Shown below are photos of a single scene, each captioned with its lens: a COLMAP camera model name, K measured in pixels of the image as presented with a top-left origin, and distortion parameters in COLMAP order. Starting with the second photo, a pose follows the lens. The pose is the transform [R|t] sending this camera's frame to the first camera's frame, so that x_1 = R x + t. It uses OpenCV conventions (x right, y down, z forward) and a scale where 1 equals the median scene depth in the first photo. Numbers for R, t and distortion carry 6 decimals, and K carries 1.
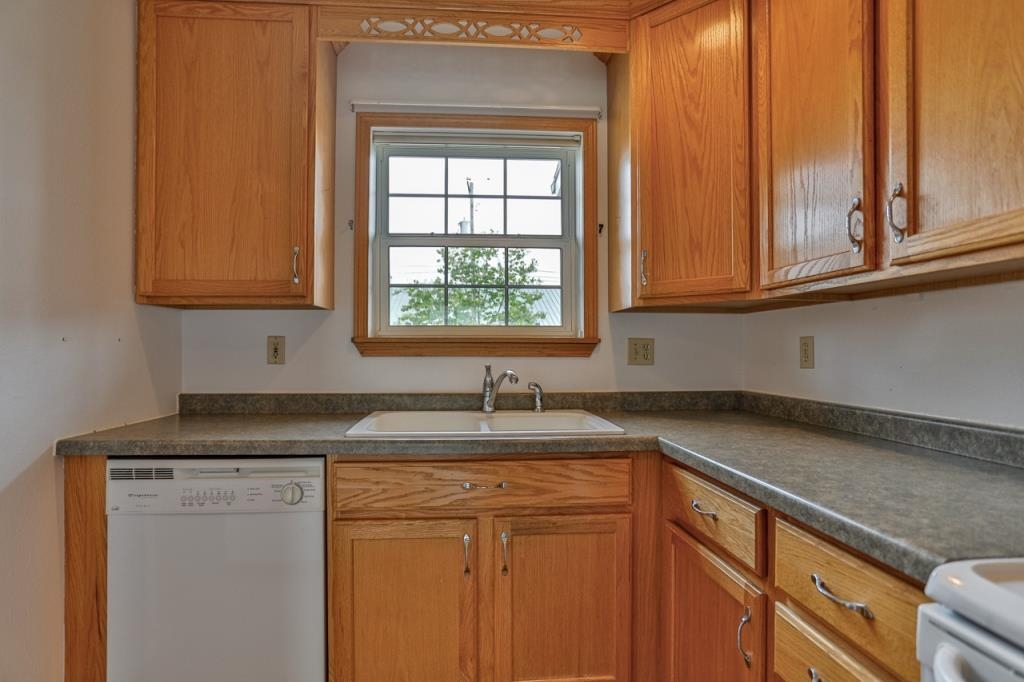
lens RADIAL K [[522.5, 0, 504.0], [0, 522.5, 343.4], [0, 0, 1]] dist [-0.066627, 0.039469]
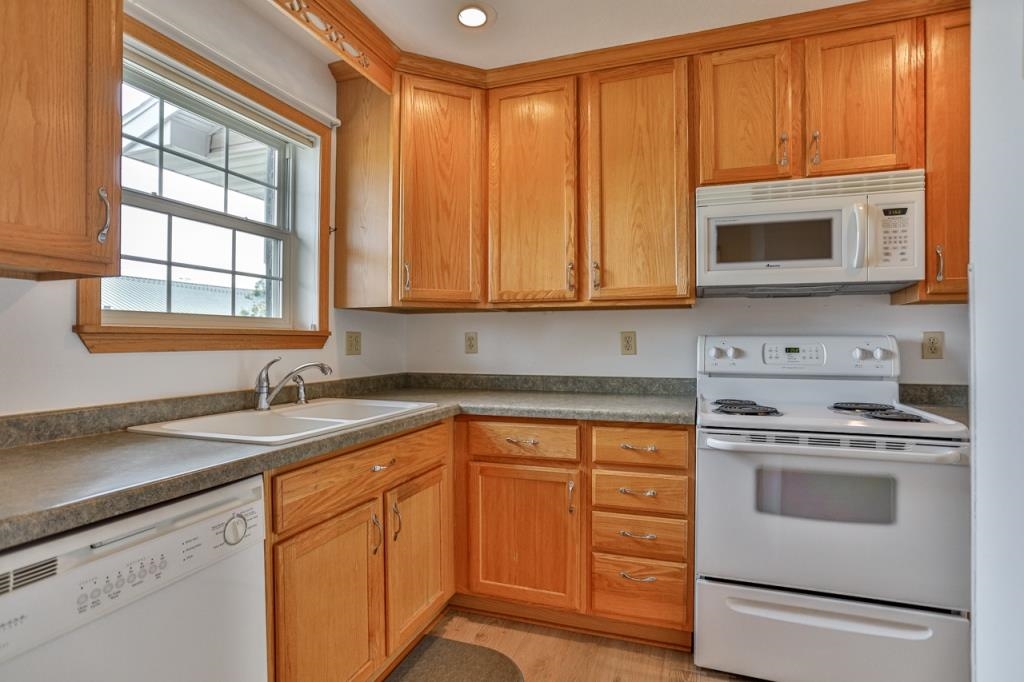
lens RADIAL K [[522.7, 0, 491.6], [0, 522.7, 340.7], [0, 0, 1]] dist [-0.061739, 0.033938]
pose [[0.426599, -0.001401, 0.904440, -0.886229], [-0.007012, 0.999964, 0.004856, 0.002322], [-0.904414, -0.008413, 0.426573, 0.308786]]
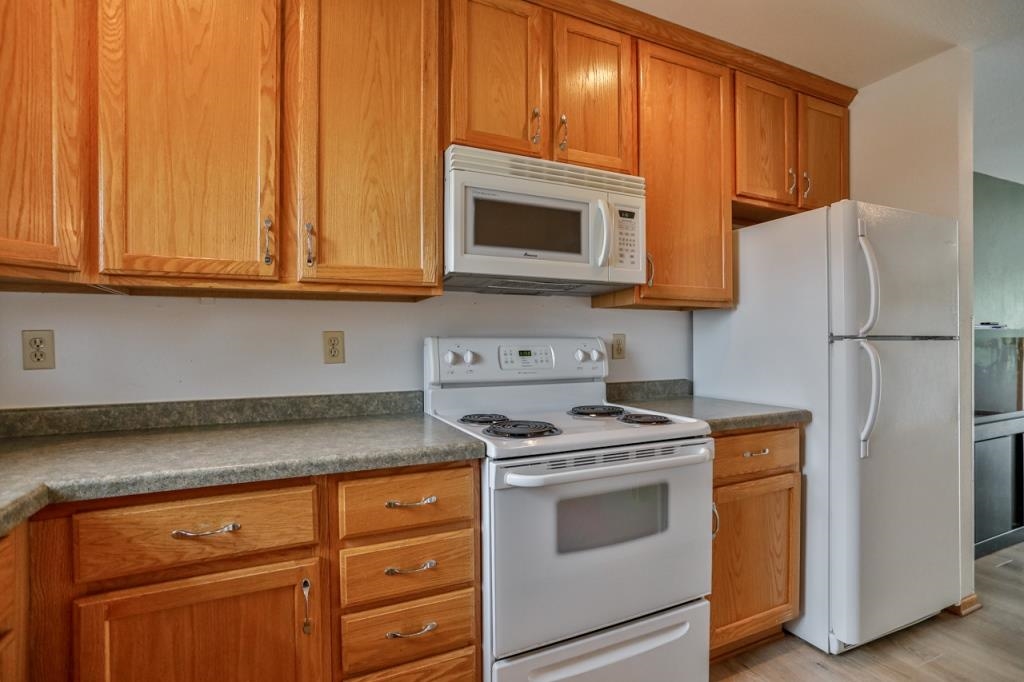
lens RADIAL K [[522.5, 0, 504.0], [0, 522.5, 343.4], [0, 0, 1]] dist [-0.066627, 0.039469]
pose [[-0.348551, -0.003040, 0.937285, -0.467586], [-0.003888, 0.999991, 0.001798, 0.003174], [-0.937282, -0.003018, -0.348559, 0.652717]]
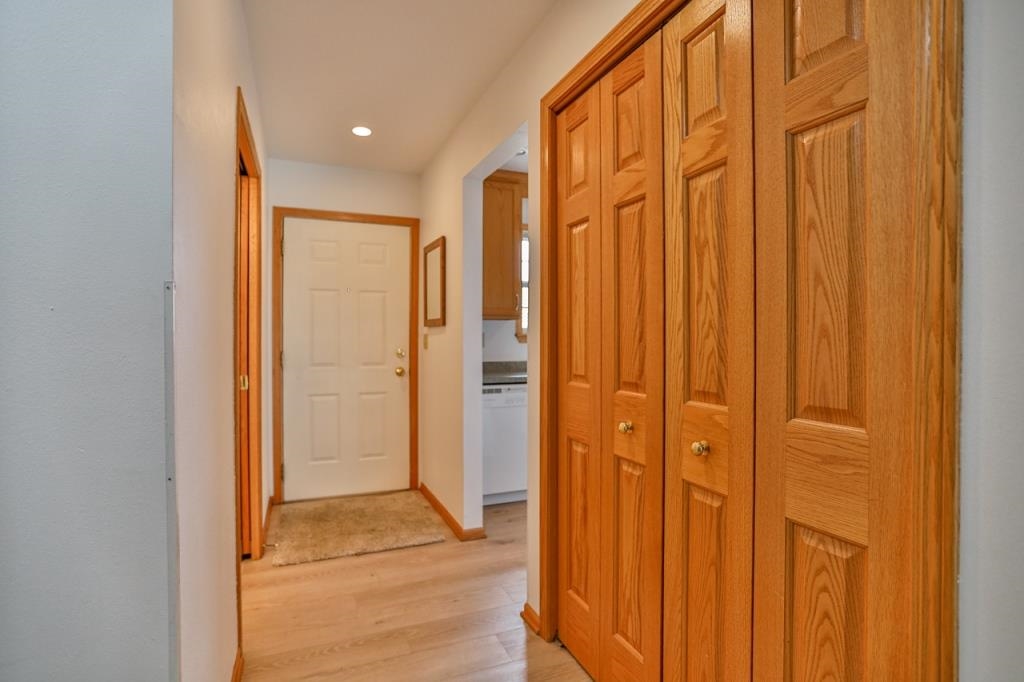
lens RADIAL K [[522.7, 0, 491.6], [0, 522.7, 340.7], [0, 0, 1]] dist [-0.061739, 0.033938]
pose [[0.969243, 0.003100, 0.246085, -1.184902], [-0.005355, 0.999950, 0.008496, -0.001845], [-0.246046, -0.009552, 0.969211, -1.270039]]
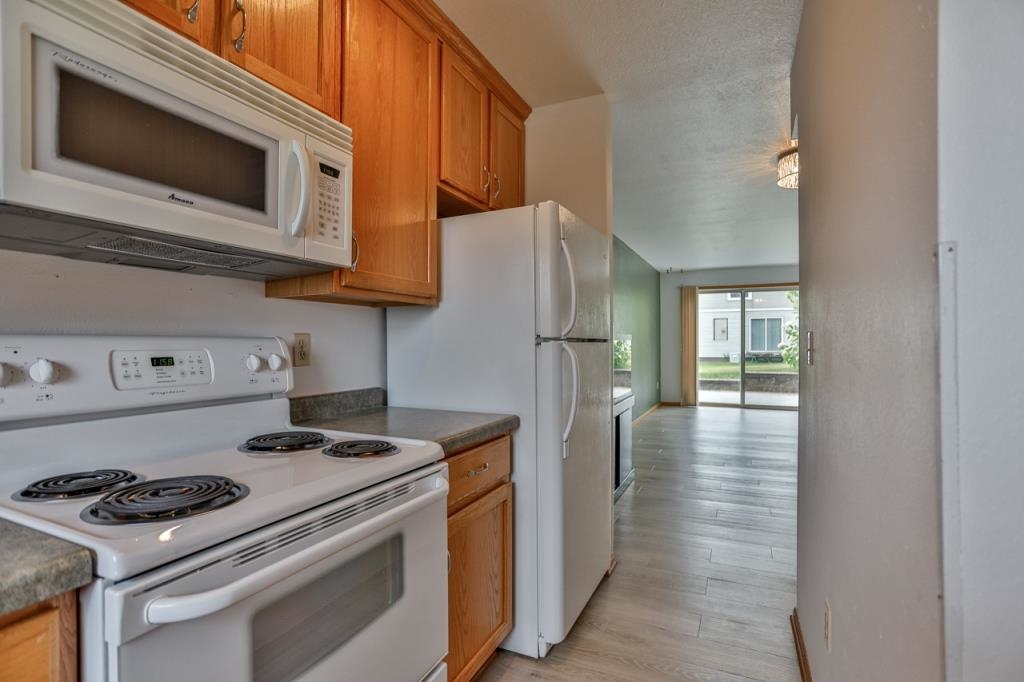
lens RADIAL K [[512.2, 0, 514.6], [0, 512.2, 344.7], [0, 0, 1]] dist [-0.058840, 0.032026]
pose [[-0.869094, -0.000399, 0.494647, -0.145887], [-0.002048, 0.999994, -0.002791, 0.004325], [-0.494643, -0.003439, -0.869090, 0.562900]]
